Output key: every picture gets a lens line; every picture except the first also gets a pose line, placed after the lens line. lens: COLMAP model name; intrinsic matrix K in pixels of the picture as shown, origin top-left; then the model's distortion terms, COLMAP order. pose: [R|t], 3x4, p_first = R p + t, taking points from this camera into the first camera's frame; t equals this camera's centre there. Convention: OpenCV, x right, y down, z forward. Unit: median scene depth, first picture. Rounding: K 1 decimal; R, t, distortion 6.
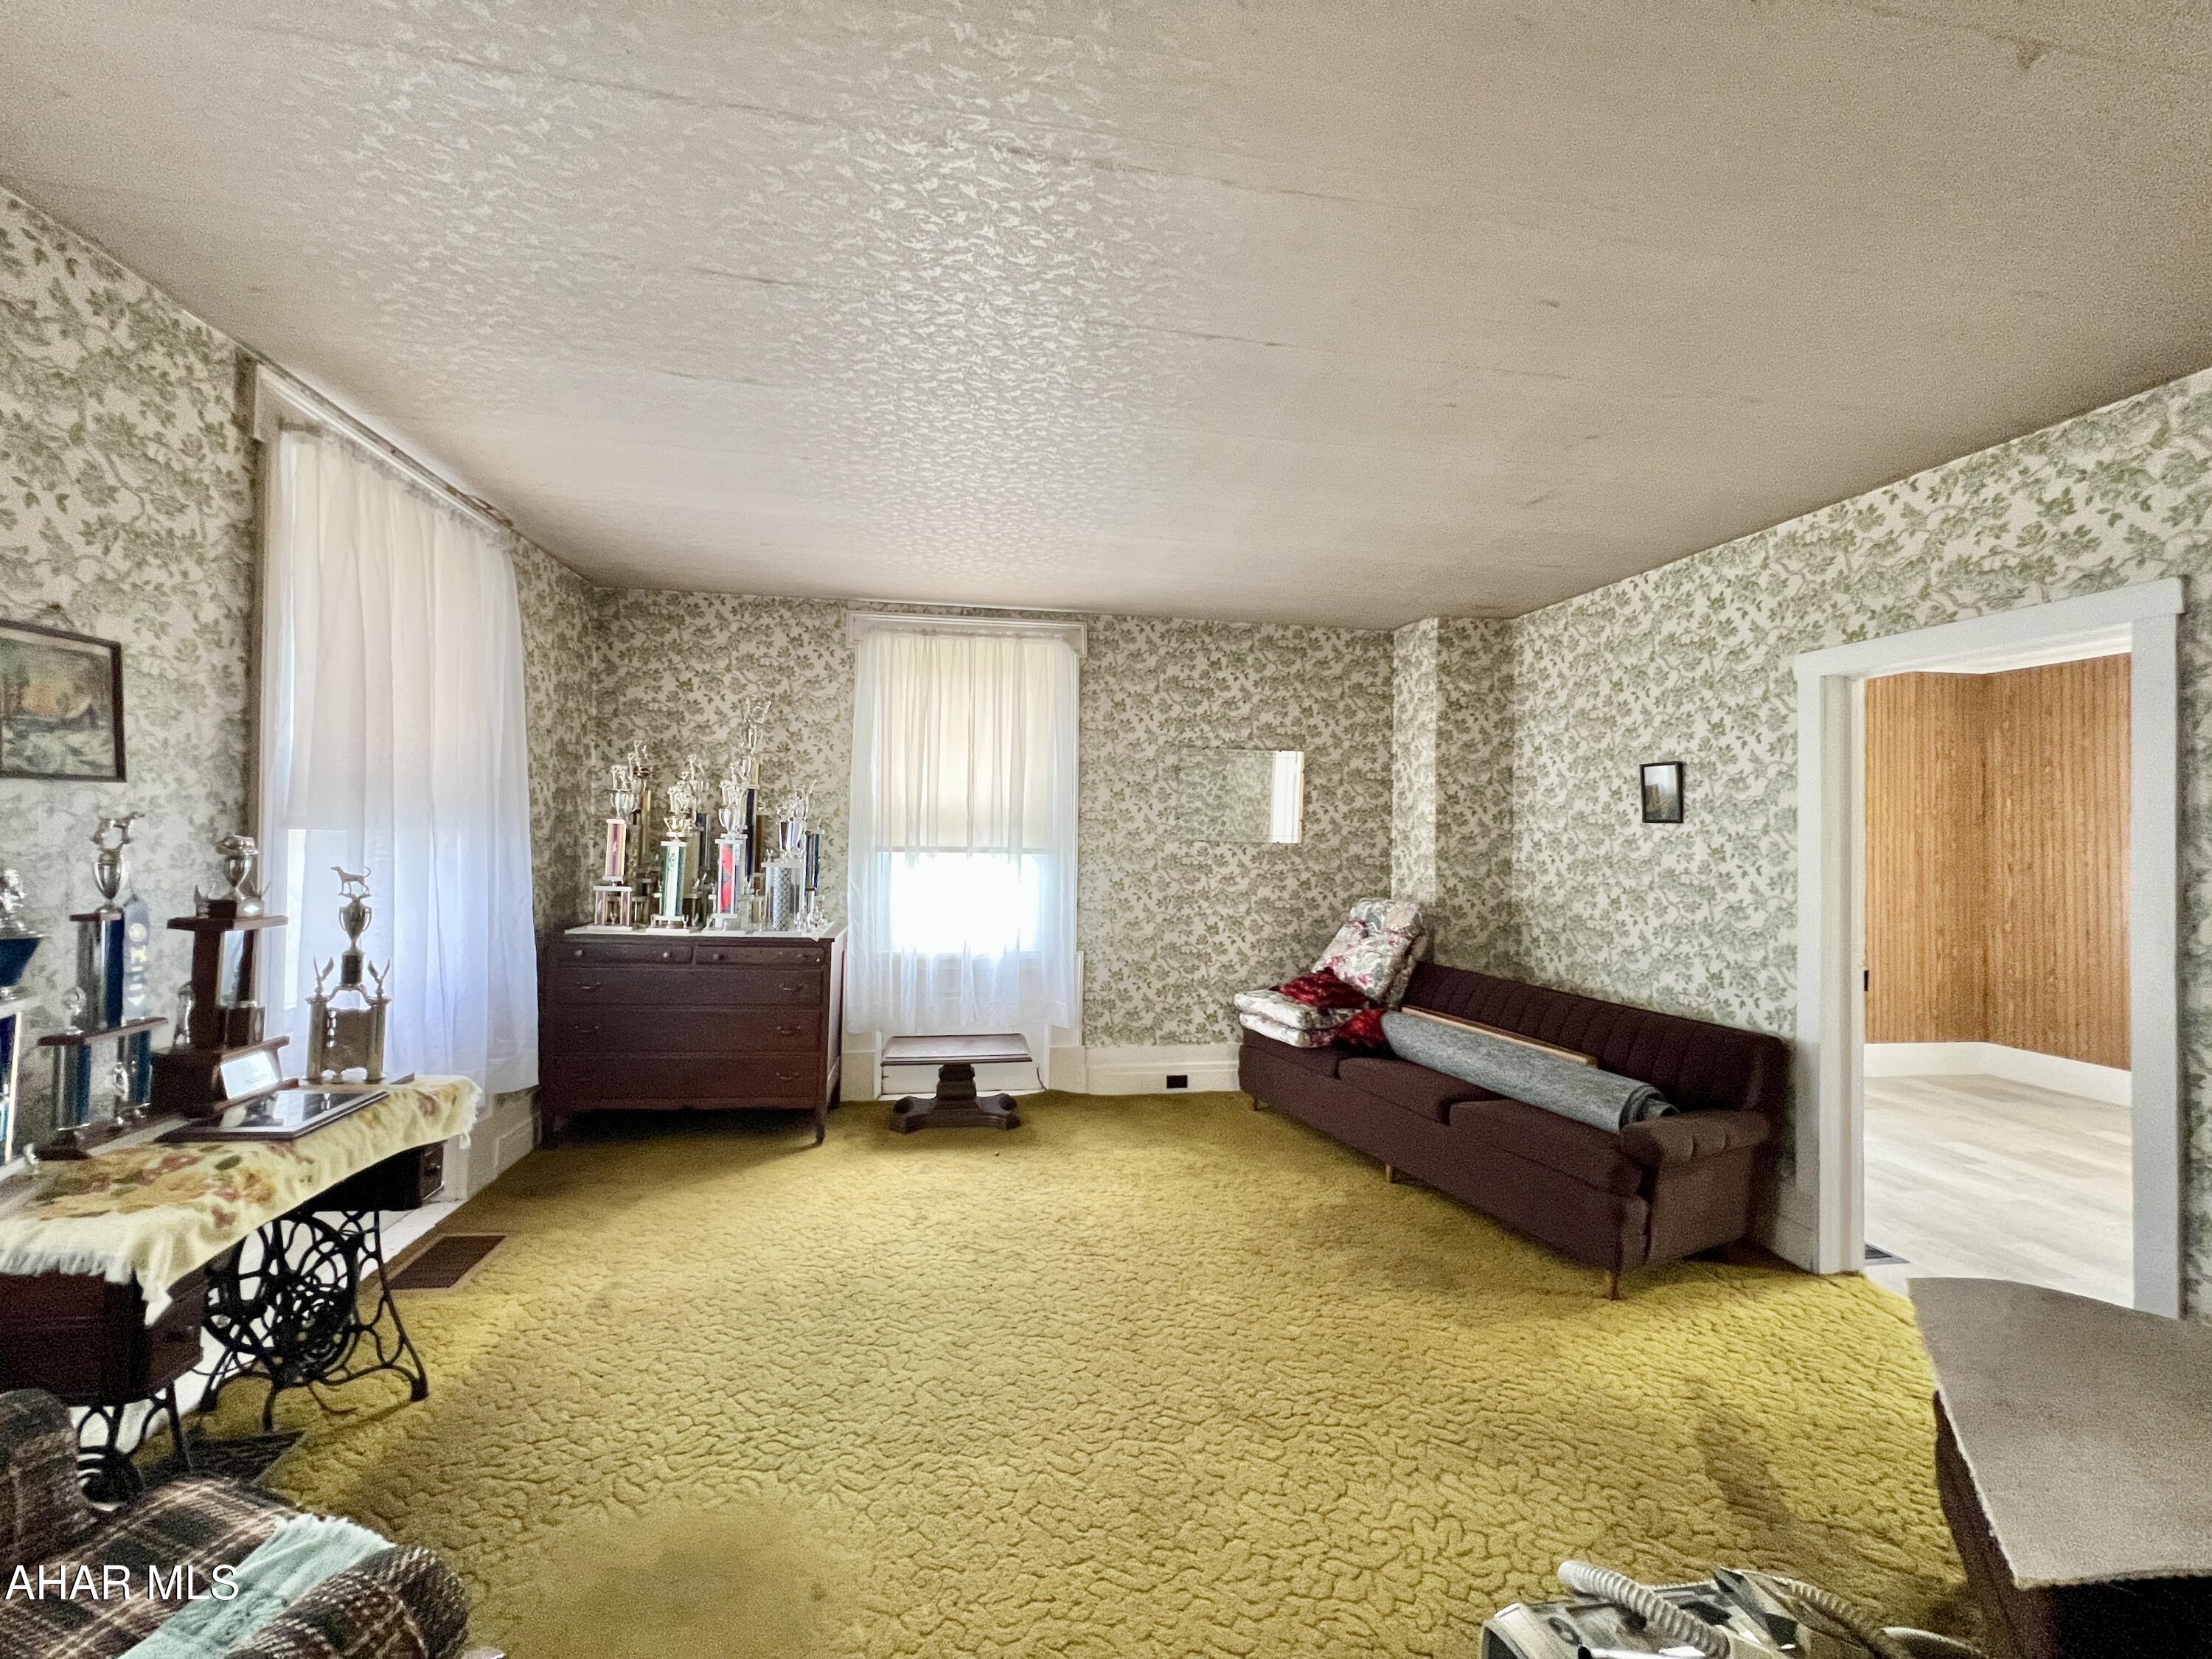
lens RADIAL K [[879.3, 0, 1098.5], [0, 879.3, 824.3], [0, 0, 1]] dist [-0.000942, 0.000082]
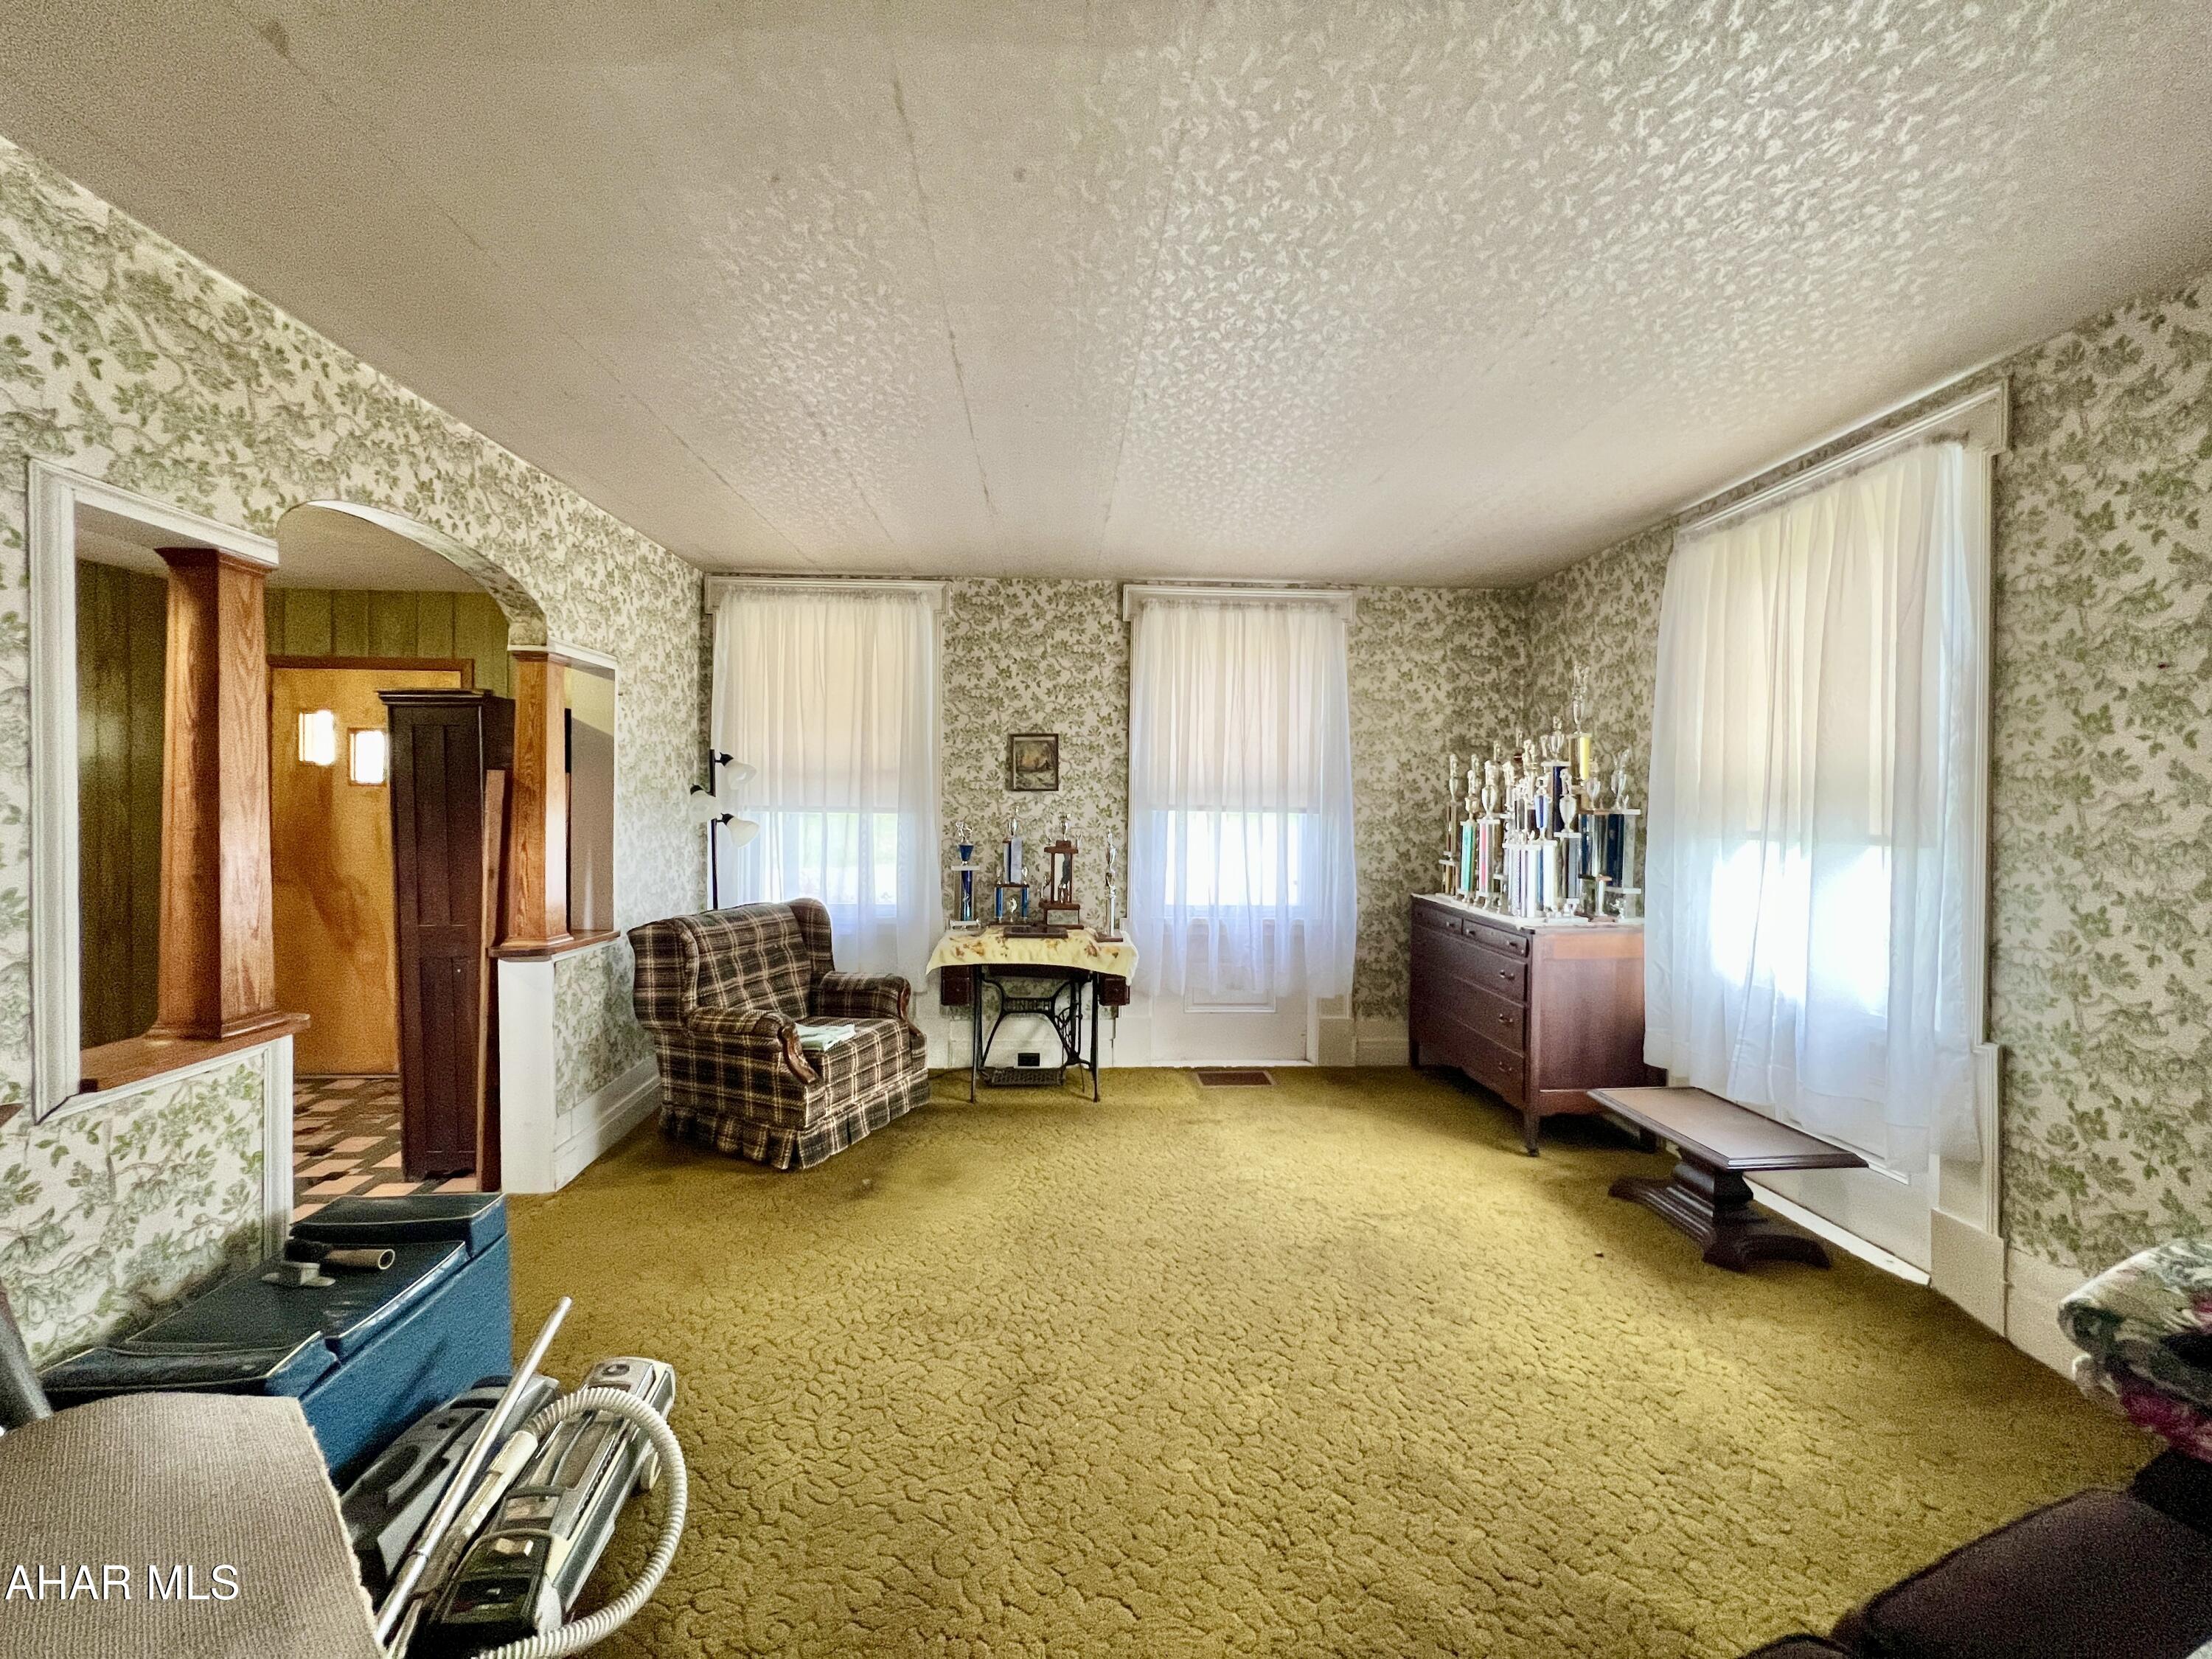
lens RADIAL K [[879.3, 0, 1103.0], [0, 879.3, 826.4], [0, 0, 1]] dist [-0.000942, 0.000082]
pose [[-0.099657, 0.000934, -0.995021, 0.825390], [0.001507, 0.999999, 0.000787, 0.030818], [0.995021, -0.001421, -0.099658, 0.861560]]
